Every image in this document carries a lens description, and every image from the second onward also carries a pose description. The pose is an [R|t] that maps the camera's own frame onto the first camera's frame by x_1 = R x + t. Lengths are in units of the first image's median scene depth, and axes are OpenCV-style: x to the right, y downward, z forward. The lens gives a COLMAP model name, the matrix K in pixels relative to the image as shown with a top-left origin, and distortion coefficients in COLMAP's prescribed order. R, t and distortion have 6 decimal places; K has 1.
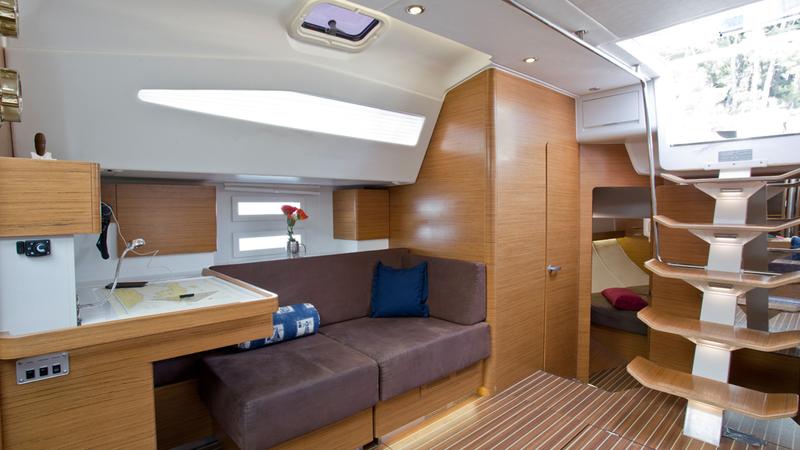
lens RADIAL K [[400.2, 0, 401.6], [0, 400.2, 216.0], [0, 0, 1]] dist [-0.067687, 0.019490]
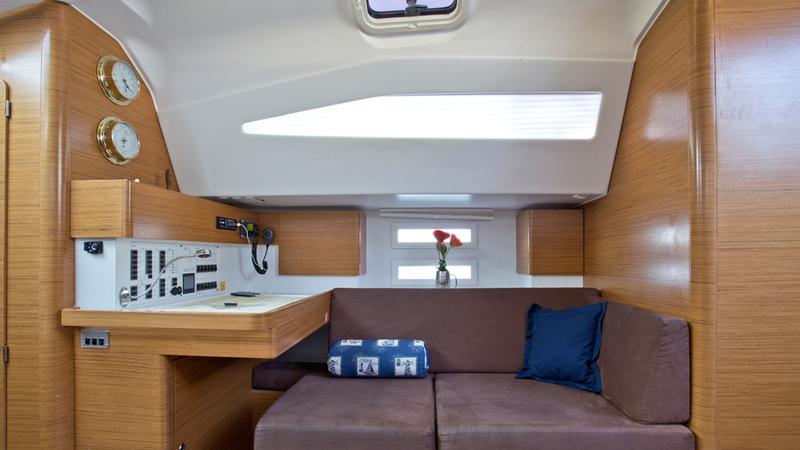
lens RADIAL K [[401.1, 0, 401.0], [0, 401.1, 248.8], [0, 0, 1]] dist [-0.055973, 0.018876]
pose [[0.703083, -0.004521, -0.711094, 0.311493], [-0.020907, 0.999416, -0.027025, 0.042333], [0.710801, 0.033868, 0.702578, 0.327262]]
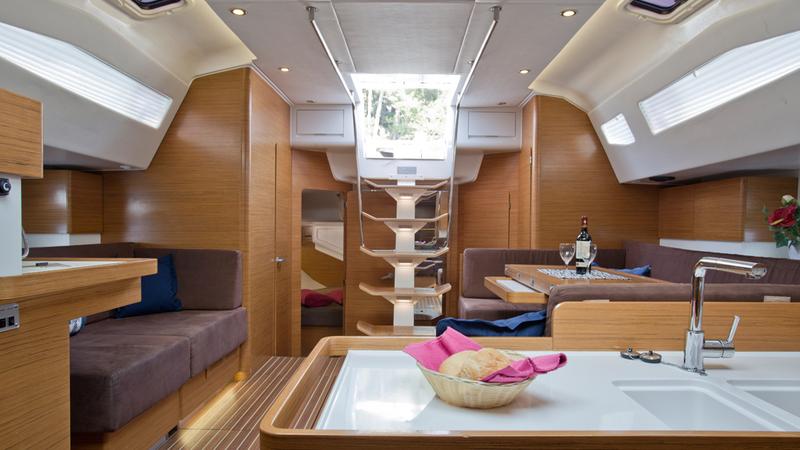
lens RADIAL K [[514.5, 0, 401.2], [0, 514.5, 226.5], [0, 0, 1]] dist [-0.001255, -0.000610]
pose [[0.674061, 0.013366, 0.738555, -0.503459], [0.006776, 0.999682, -0.024276, 0.089086], [-0.738645, 0.021368, 0.673756, -0.222874]]
